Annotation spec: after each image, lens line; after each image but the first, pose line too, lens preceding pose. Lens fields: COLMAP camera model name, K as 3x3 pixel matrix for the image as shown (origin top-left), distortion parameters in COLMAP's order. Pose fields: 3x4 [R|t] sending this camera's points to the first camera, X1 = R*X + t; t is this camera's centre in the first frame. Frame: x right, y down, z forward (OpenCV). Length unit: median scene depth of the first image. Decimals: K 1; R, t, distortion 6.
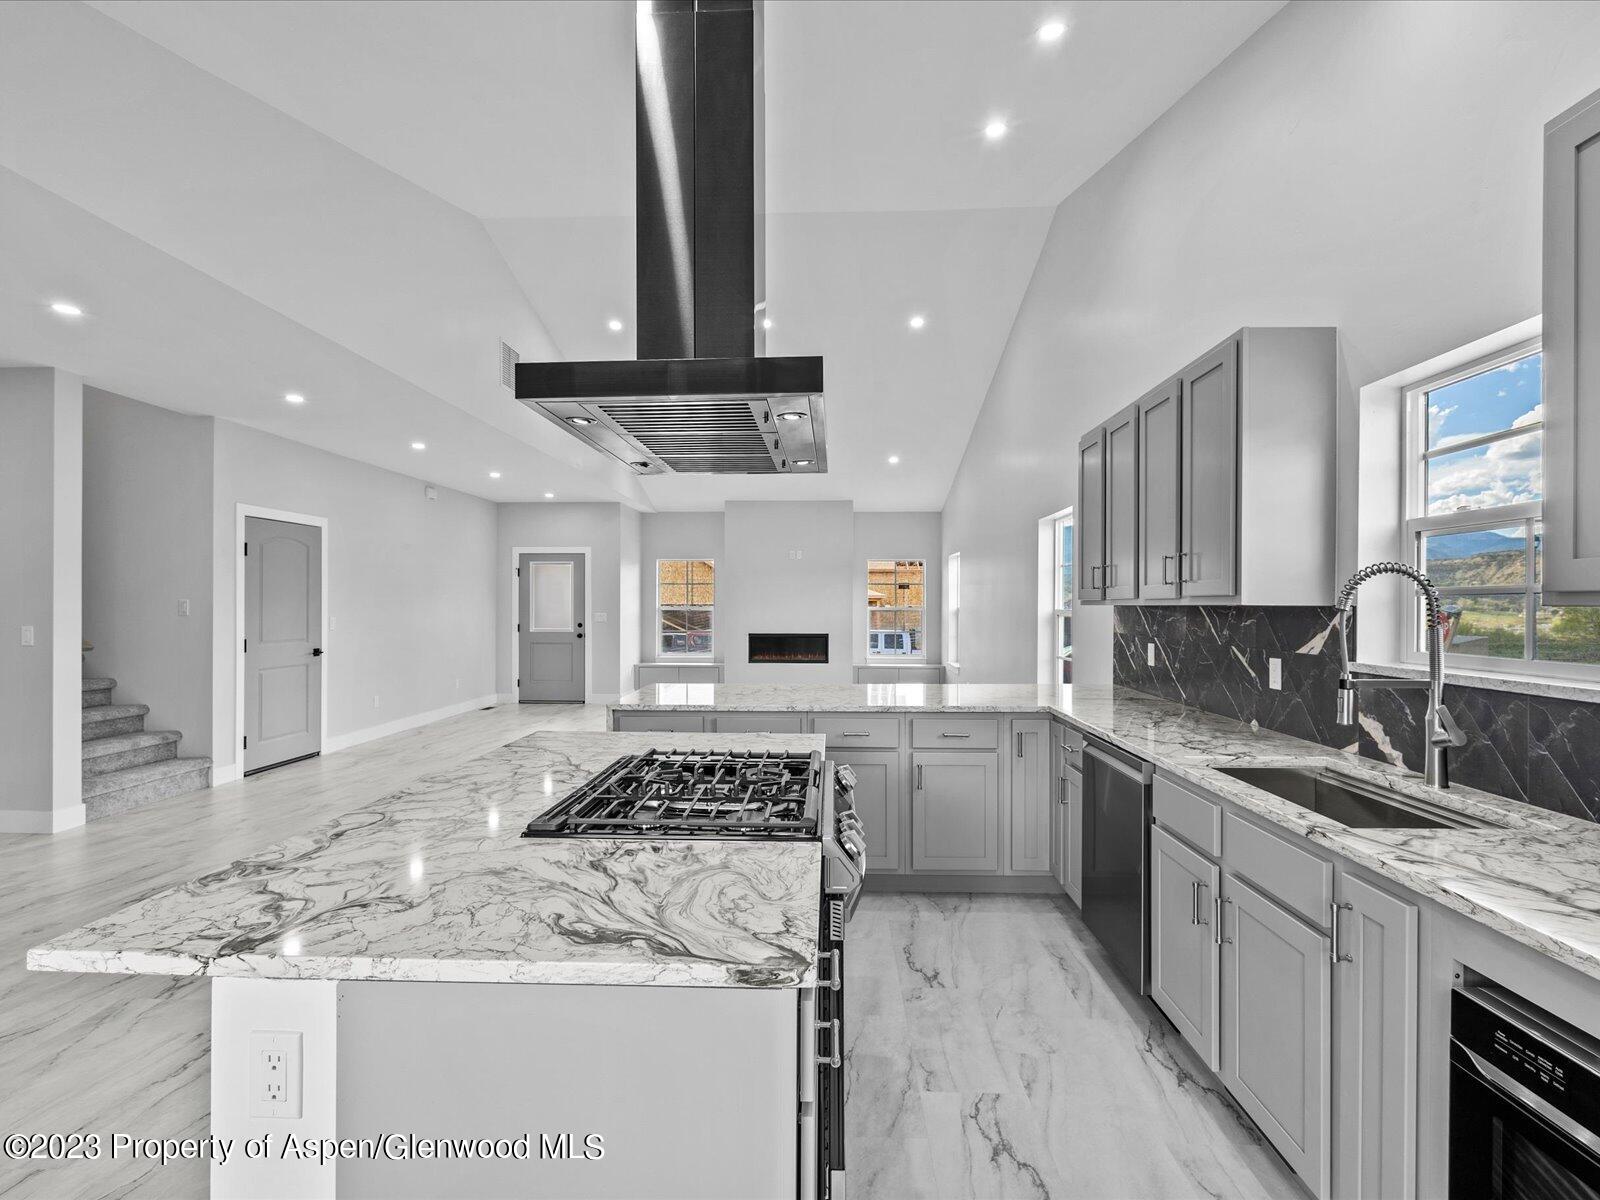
lens RADIAL K [[798.3, 0, 800.0], [0, 798.3, 600.0], [0, 0, 1]] dist [-0.000776, -0.000252]
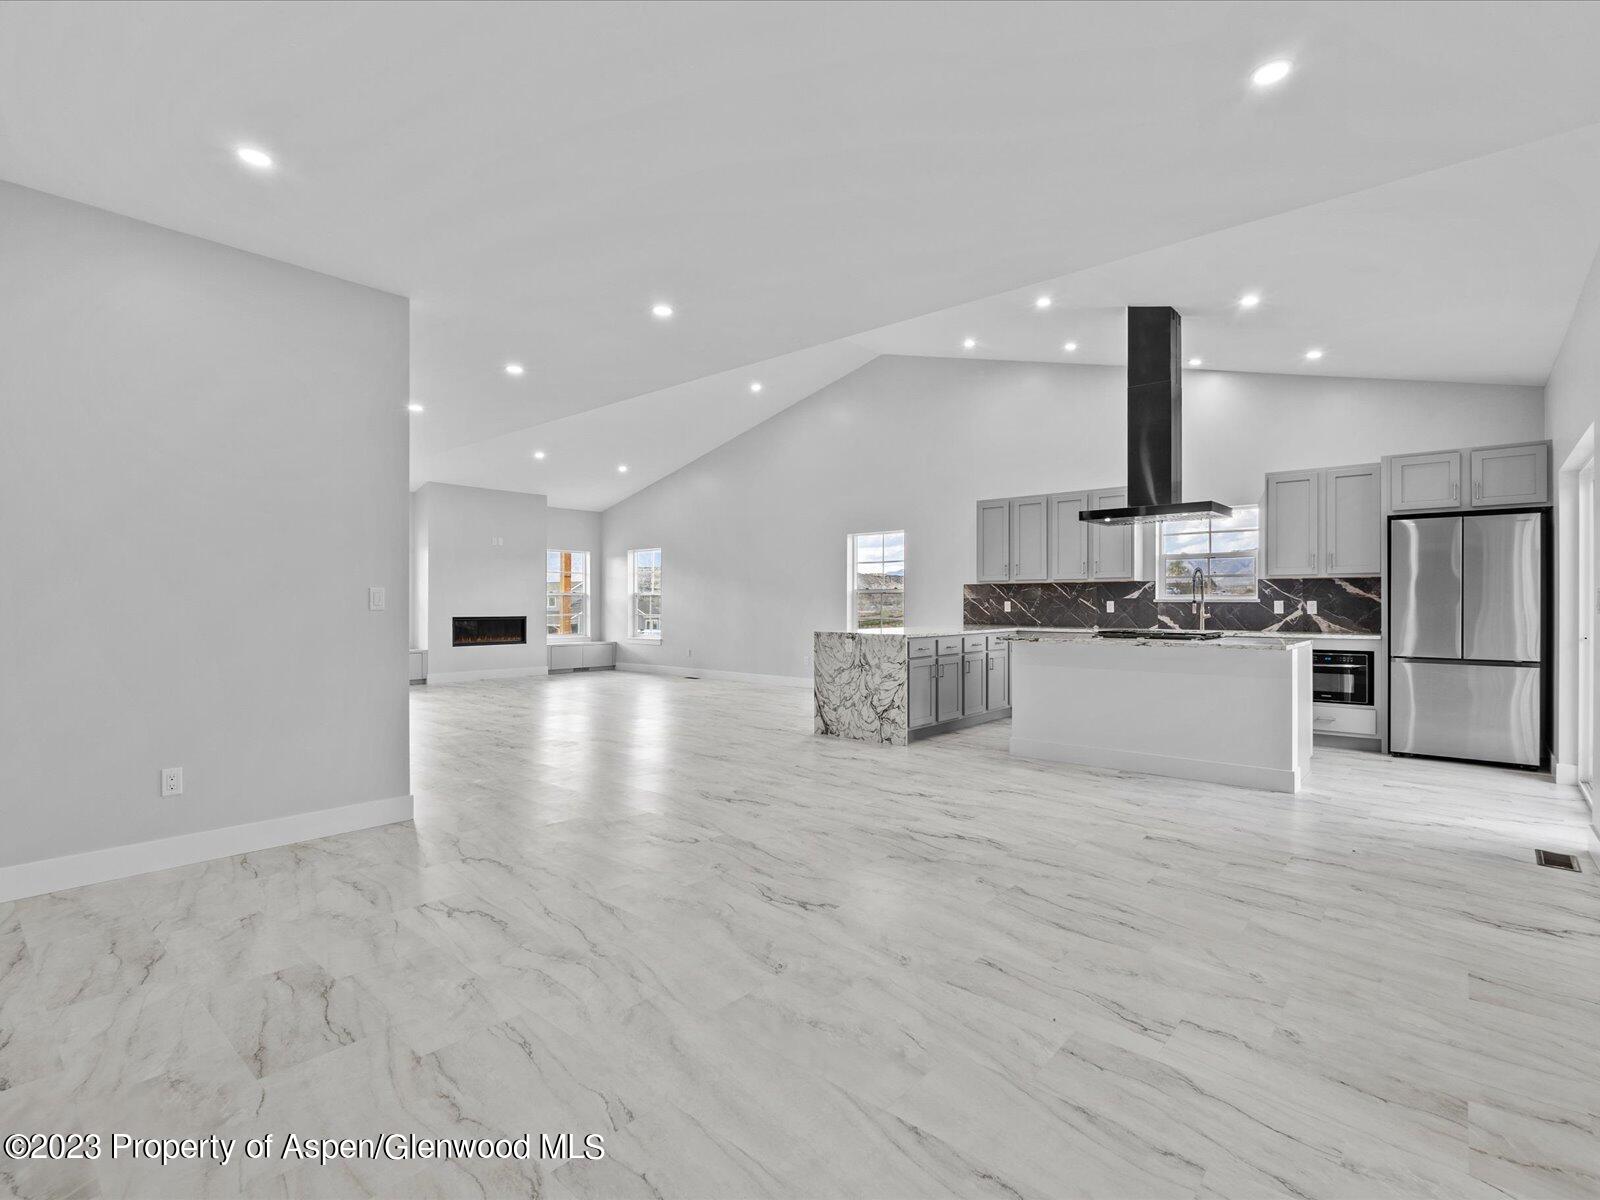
lens RADIAL K [[798.3, 0, 800.0], [0, 798.3, 600.0], [0, 0, 1]] dist [-0.000776, -0.000252]
pose [[0.643244, -0.005949, 0.765638, -0.601526], [0.000942, 0.999975, 0.006978, 0.013365], [-0.765661, -0.003768, 0.643233, 0.013343]]
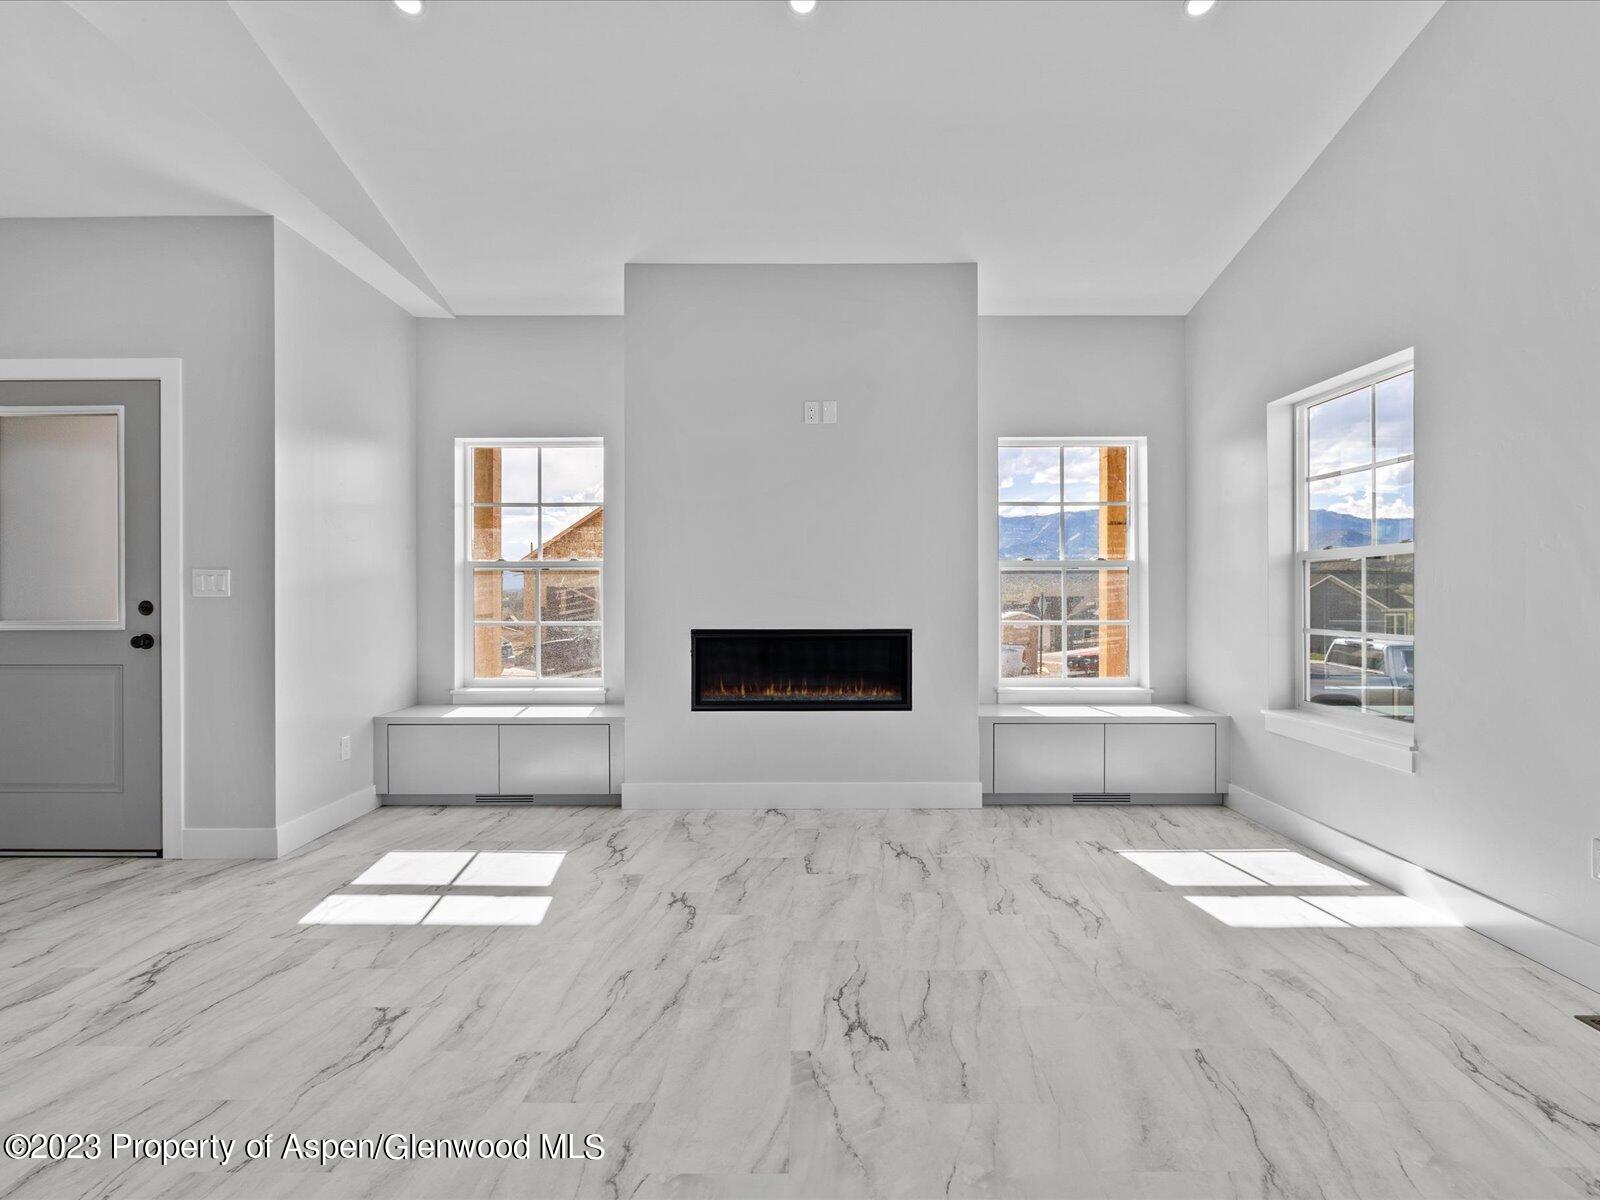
lens RADIAL K [[798.3, 0, 800.0], [0, 798.3, 600.0], [0, 0, 1]] dist [-0.000776, -0.000252]
pose [[0.999834, -0.005978, 0.017190, -0.023898], [0.005886, 0.999968, 0.005385, 0.028296], [-0.017222, -0.005283, 0.999838, 0.682528]]
